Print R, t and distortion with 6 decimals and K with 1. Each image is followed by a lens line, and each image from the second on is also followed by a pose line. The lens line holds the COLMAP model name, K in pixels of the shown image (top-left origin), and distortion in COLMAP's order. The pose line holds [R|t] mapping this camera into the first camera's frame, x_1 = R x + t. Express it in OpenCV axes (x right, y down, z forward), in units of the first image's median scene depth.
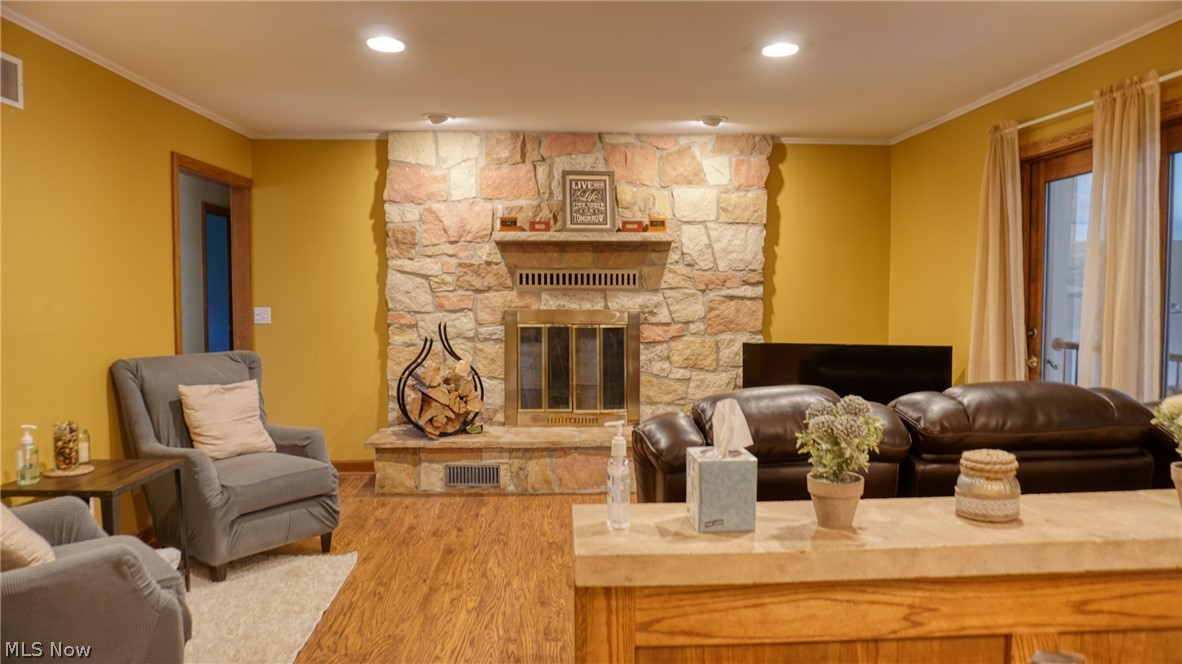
lens RADIAL K [[790.5, 0, 587.9], [0, 790.5, 338.2], [0, 0, 1]] dist [-0.040863, 0.034750]
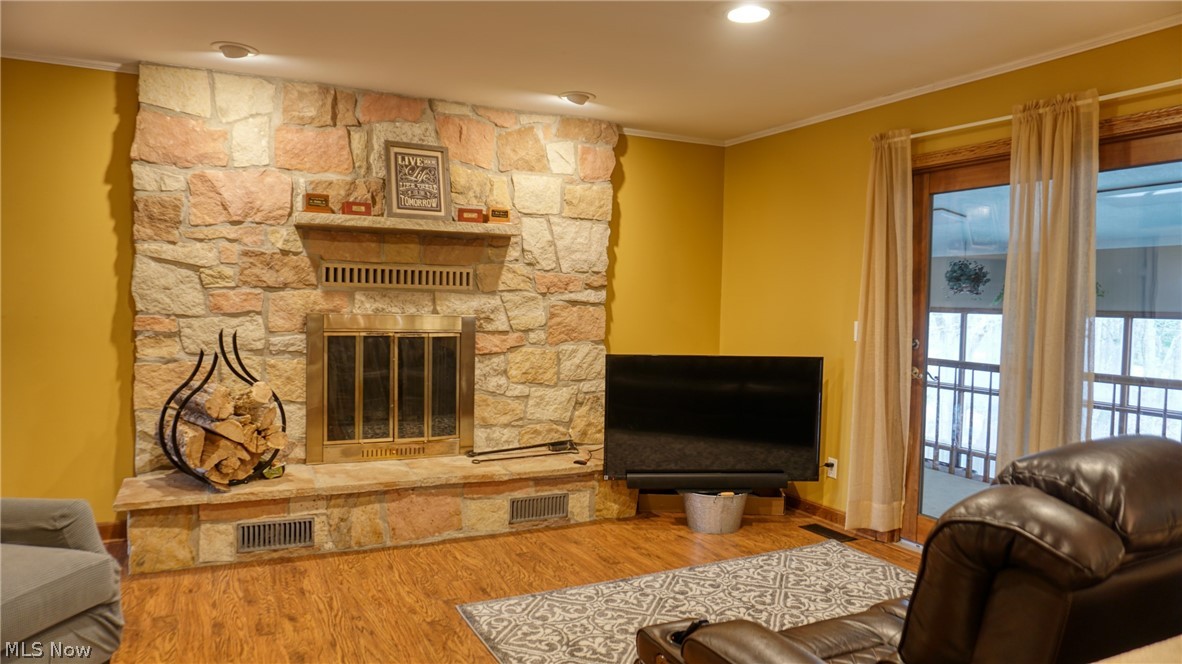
lens RADIAL K [[790.5, 0, 587.9], [0, 790.5, 338.2], [0, 0, 1]] dist [-0.040863, 0.034750]
pose [[0.918443, -0.001069, 0.395551, -0.157920], [0.001590, 0.999998, -0.000989, -0.010945], [-0.395550, 0.001537, 0.918443, 0.184857]]
